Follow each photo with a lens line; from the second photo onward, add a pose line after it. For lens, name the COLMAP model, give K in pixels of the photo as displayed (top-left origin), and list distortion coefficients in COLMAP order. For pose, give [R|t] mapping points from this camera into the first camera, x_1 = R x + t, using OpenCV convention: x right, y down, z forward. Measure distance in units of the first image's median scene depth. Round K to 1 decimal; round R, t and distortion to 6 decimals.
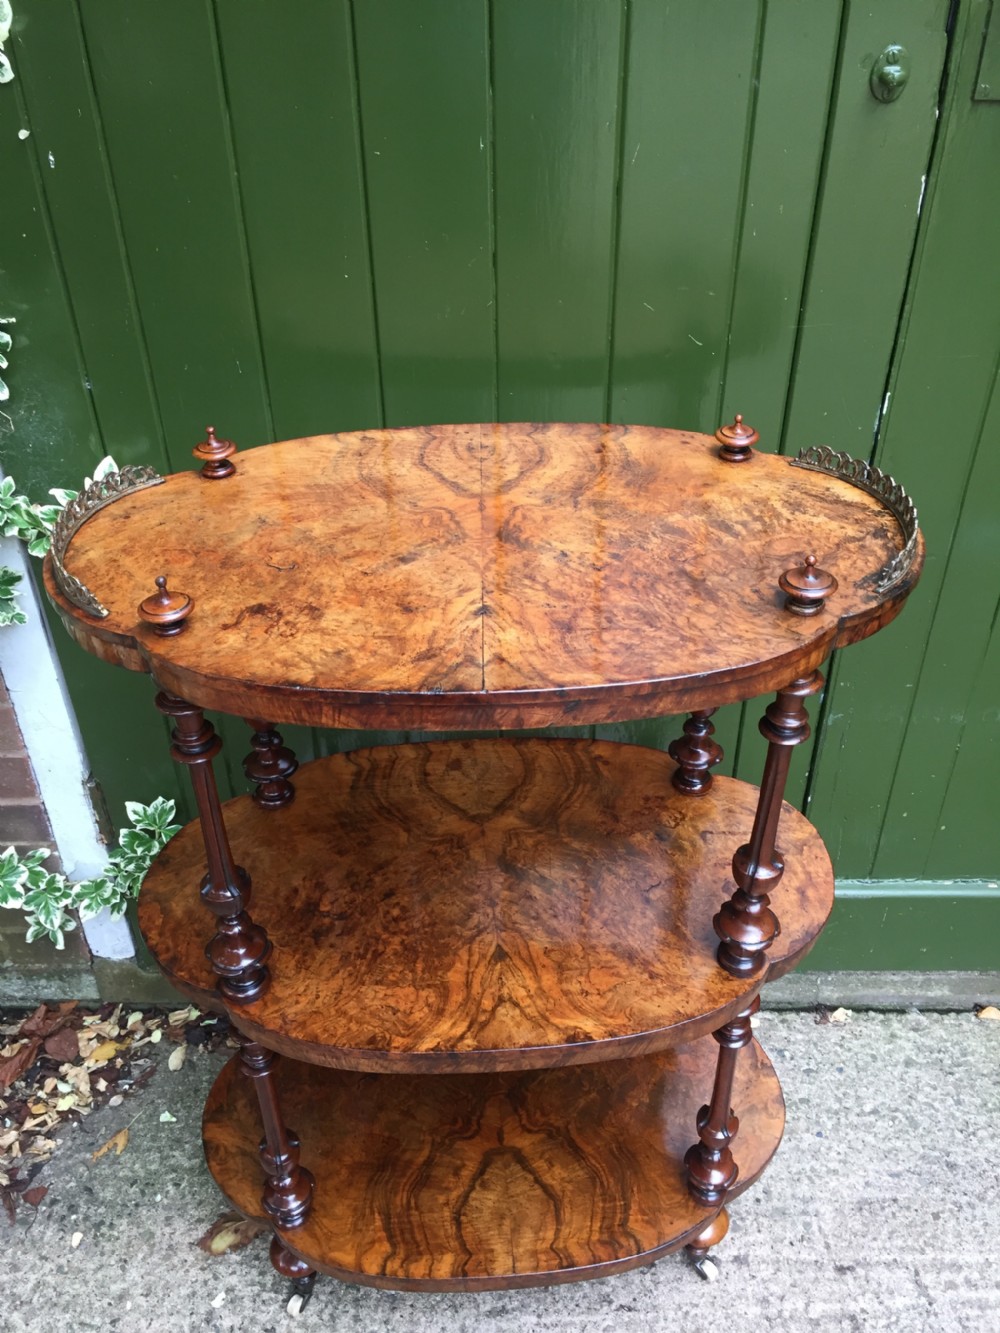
lens RADIAL K [[1162.8, 0, 510.4], [0, 1162.8, 663.8], [0, 0, 1]] dist [0.074014, -0.107973]
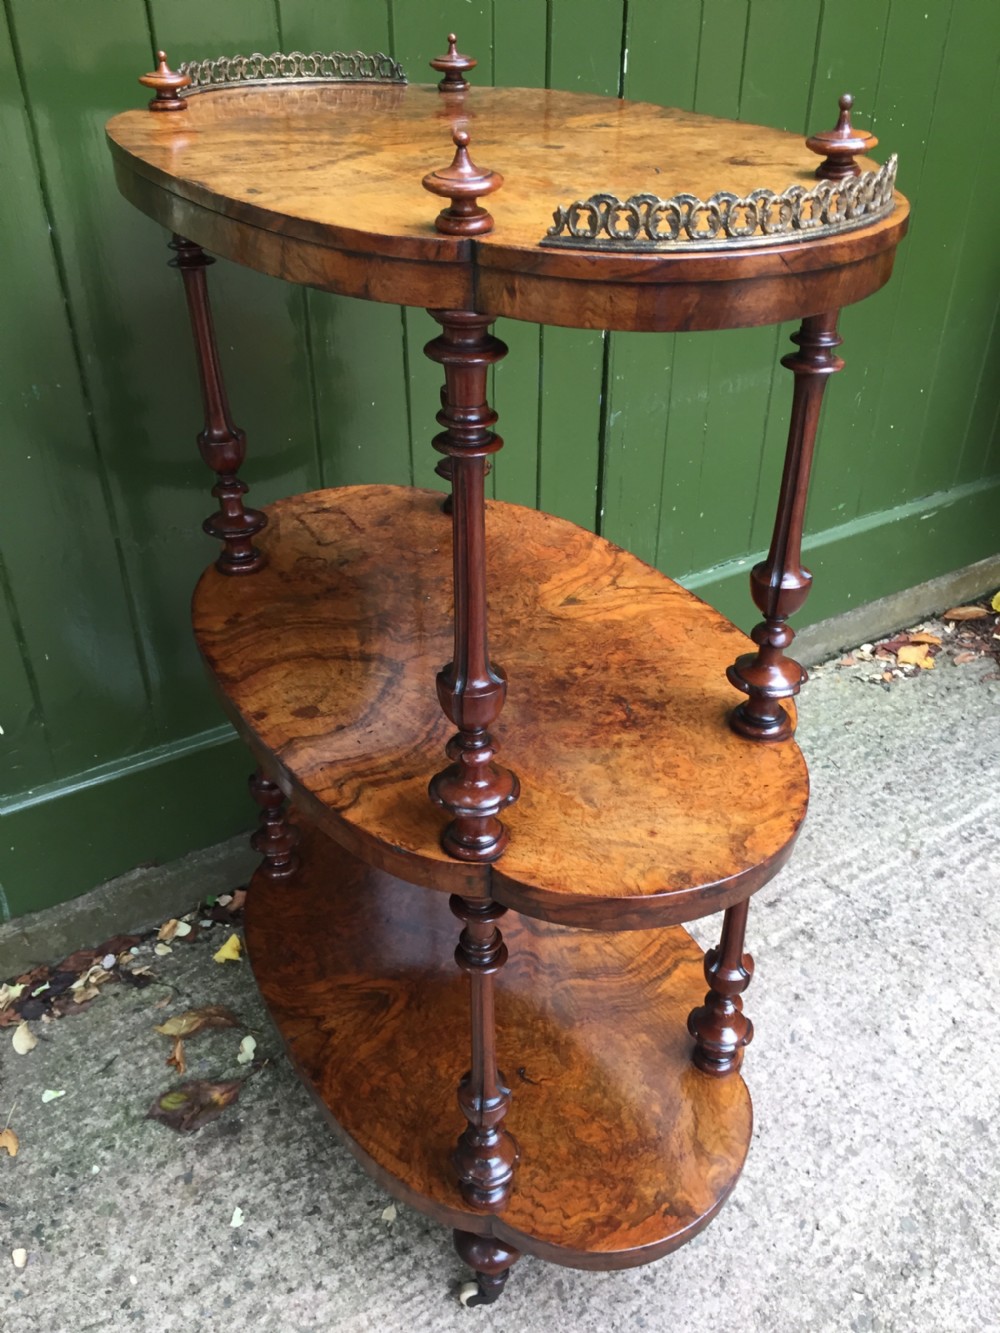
lens RADIAL K [[1162.8, 0, 511.1], [0, 1162.8, 661.4], [0, 0, 1]] dist [0.074014, -0.107973]
pose [[0.844211, -0.288085, 0.452012, -0.331953], [0.303207, 0.952064, 0.040496, 0.180494], [-0.442010, 0.102866, 0.891092, 0.122041]]
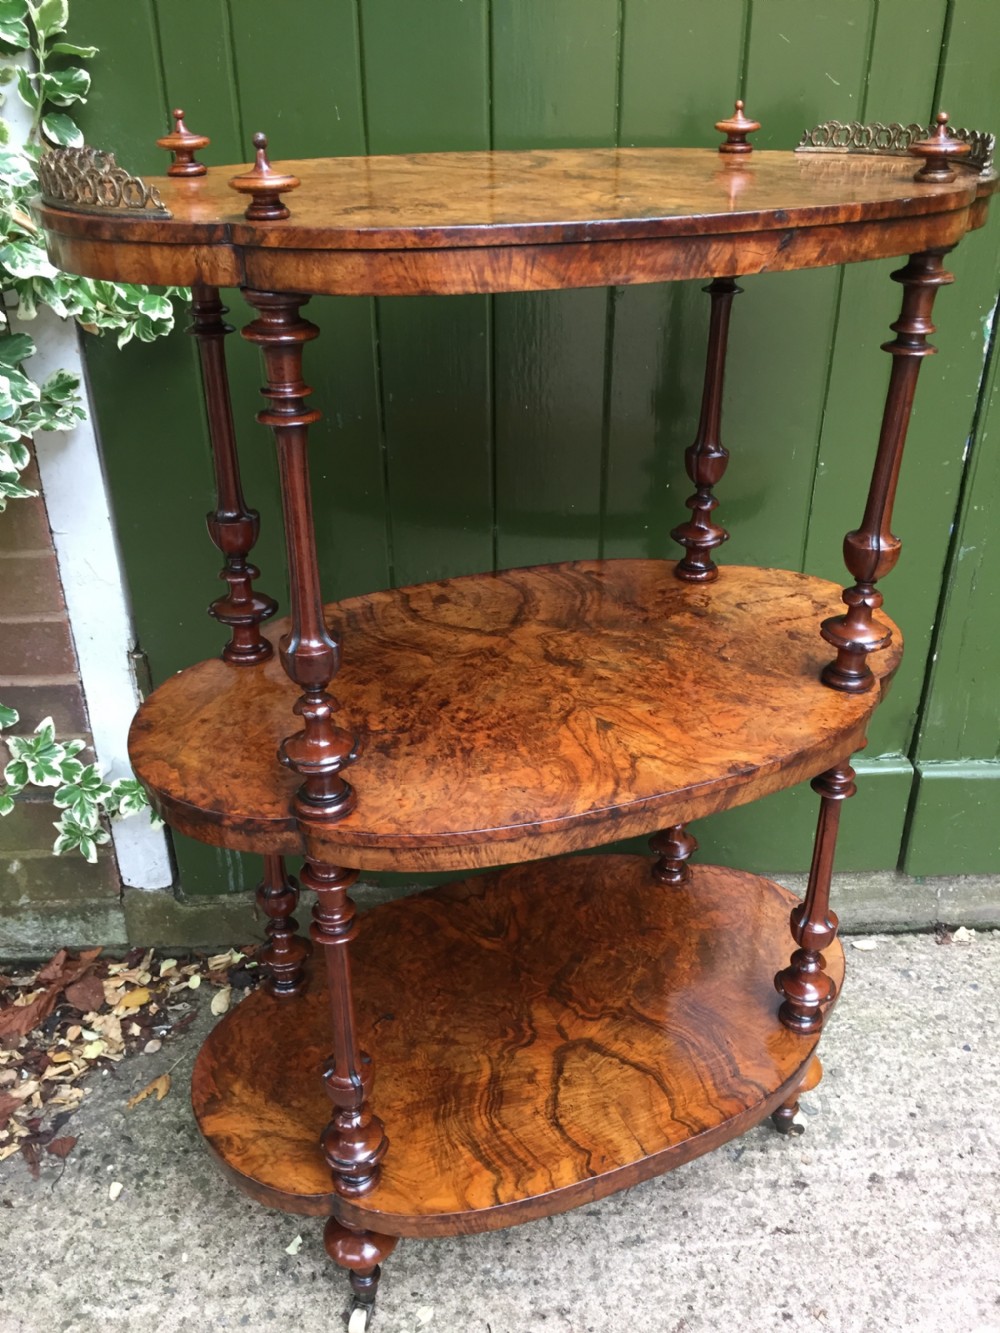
lens RADIAL K [[1162.8, 0, 507.7], [0, 1162.8, 660.6], [0, 0, 1]] dist [0.074014, -0.107973]
pose [[0.998719, -0.022764, 0.045187, -0.120324], [0.028494, 0.991038, -0.130509, 0.233833], [-0.041811, 0.131629, 0.990417, 0.113932]]
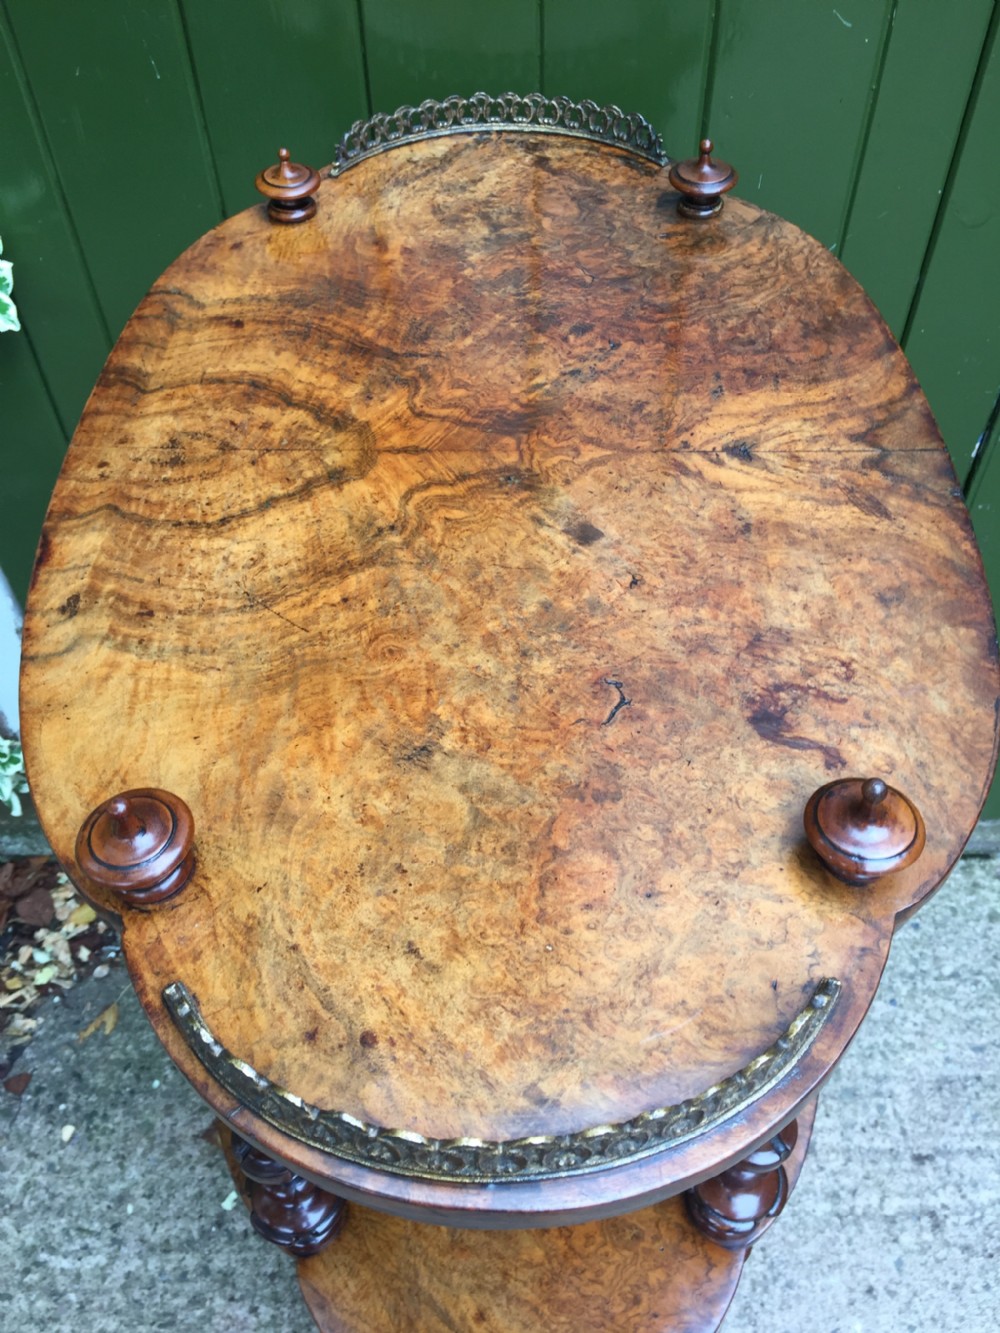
lens RADIAL K [[1162.8, 0, 506.9], [0, 1162.8, 676.5], [0, 0, 1]] dist [0.074014, -0.107973]
pose [[0.999916, -0.012923, 0.000049, -0.028427], [0.012503, 0.968323, 0.249386, -0.068690], [-0.003270, -0.249365, 0.968404, 0.215195]]
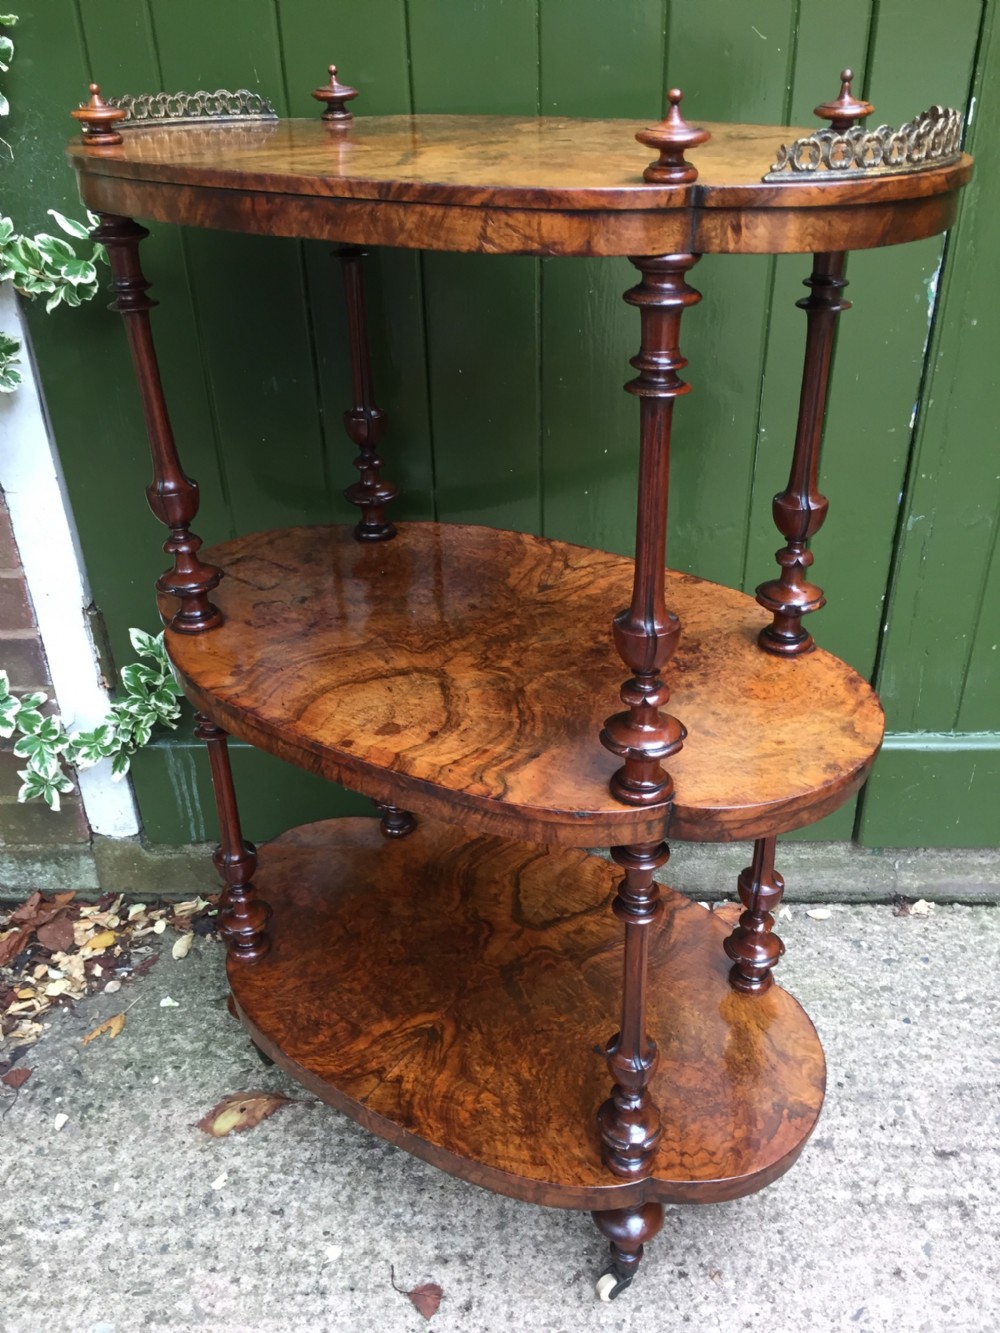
lens RADIAL K [[1162.8, 0, 506.4], [0, 1162.8, 663.8], [0, 0, 1]] dist [0.074014, -0.107973]
pose [[0.999681, -0.003771, -0.024965, -0.013125], [0.001588, 0.996217, -0.086891, 0.225918], [0.025199, 0.086824, 0.995905, 0.105014]]
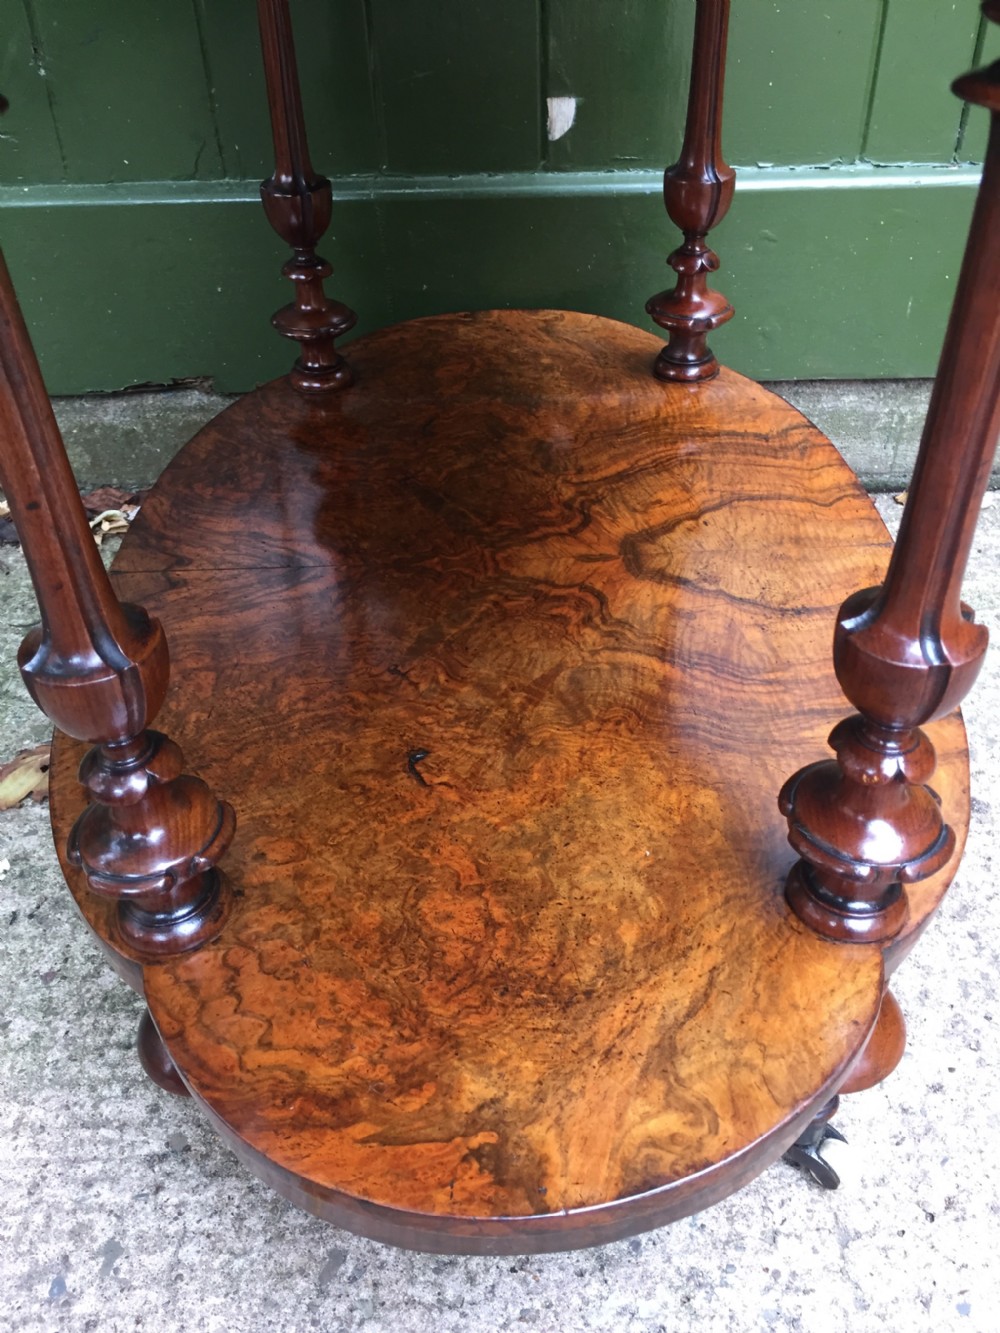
lens RADIAL K [[1162.8, 0, 501.6], [0, 1162.8, 669.6], [0, 0, 1]] dist [0.074014, -0.107973]
pose [[0.999746, -0.010662, -0.019863, -0.019272], [0.012075, 0.997298, 0.072467, 0.400850], [0.019037, -0.072689, 0.997173, 0.485647]]
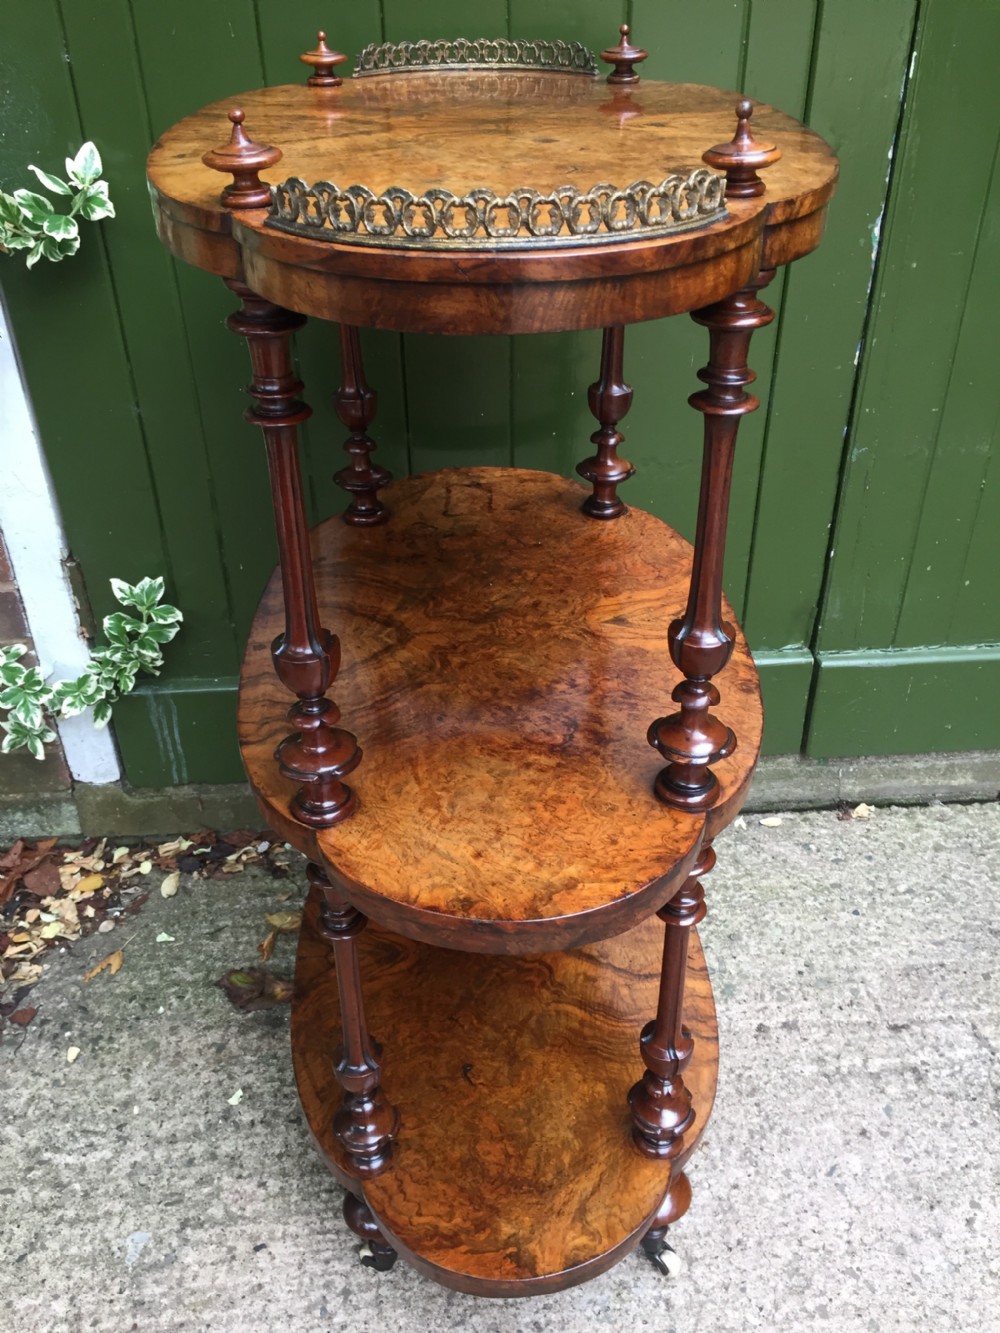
lens RADIAL K [[1162.8, 0, 507.4], [0, 1162.8, 663.4], [0, 0, 1]] dist [0.074014, -0.107973]
pose [[0.997551, -0.042987, 0.055176, -0.068968], [0.044739, 0.998520, -0.030919, 0.229099], [-0.053765, 0.033312, 0.997998, 0.059369]]
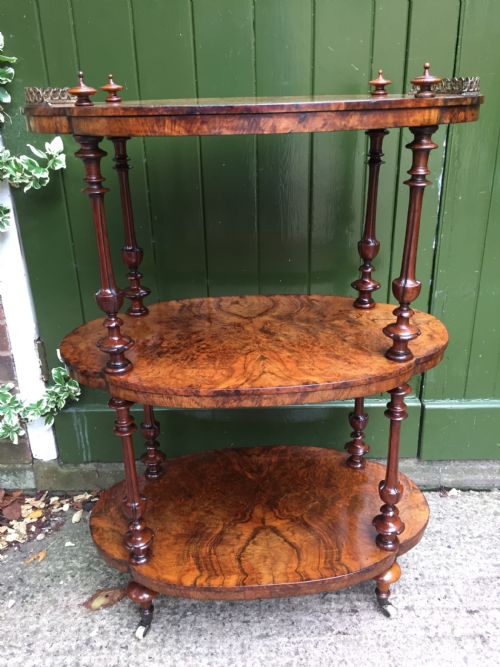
lens RADIAL K [[581.8, 0, 250.6], [0, 581.8, 328.8], [0, 0, 1]] dist [0.074014, -0.107973]
pose [[0.999835, -0.015061, -0.010156, -0.013134], [0.012357, 0.973705, -0.227476, 0.302451], [0.013316, 0.227313, 0.973731, 0.097729]]
